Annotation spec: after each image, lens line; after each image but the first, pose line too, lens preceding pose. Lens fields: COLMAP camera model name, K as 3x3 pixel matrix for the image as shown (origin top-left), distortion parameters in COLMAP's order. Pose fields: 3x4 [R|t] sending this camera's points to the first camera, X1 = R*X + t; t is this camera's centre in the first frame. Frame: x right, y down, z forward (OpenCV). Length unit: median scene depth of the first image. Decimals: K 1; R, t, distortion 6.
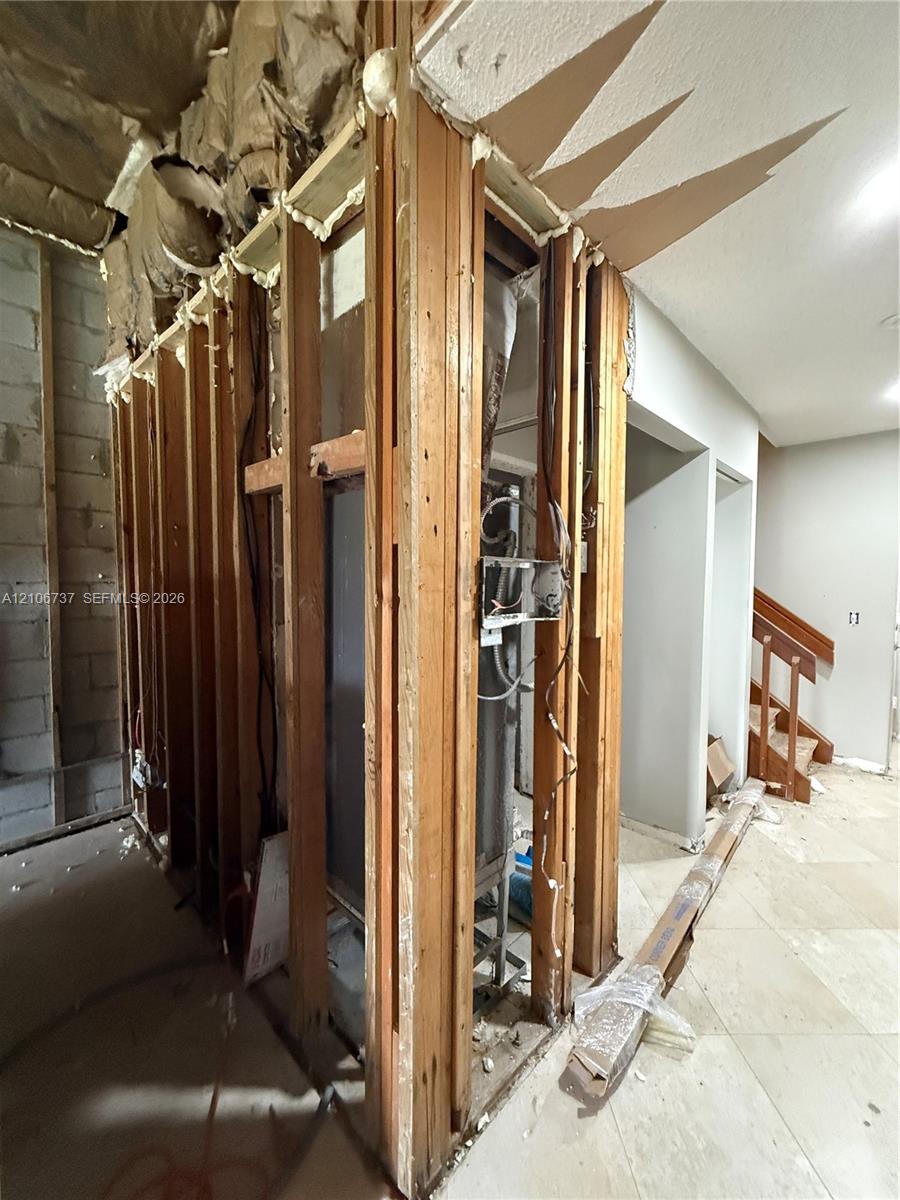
lens RADIAL K [[476.4, 0, 448.9], [0, 476.4, 601.1], [0, 0, 1]] dist [0.001871, -0.000842]
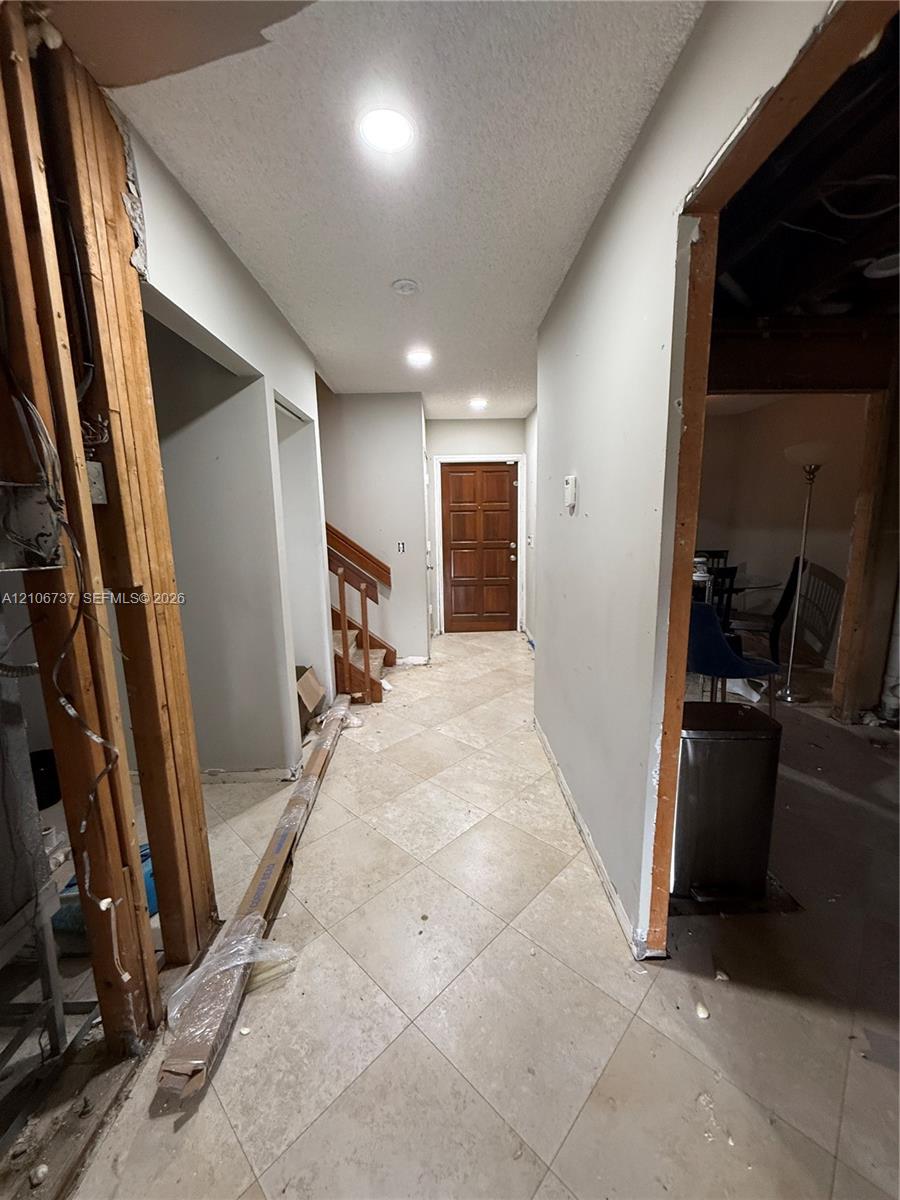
lens RADIAL K [[476.4, 0, 453.3], [0, 476.4, 600.2], [0, 0, 1]] dist [0.001871, -0.000842]
pose [[0.698690, -0.138331, 0.701924, 0.110112], [0.057306, 0.988797, 0.137824, 0.017842], [-0.713126, -0.056072, 0.698790, 0.056698]]
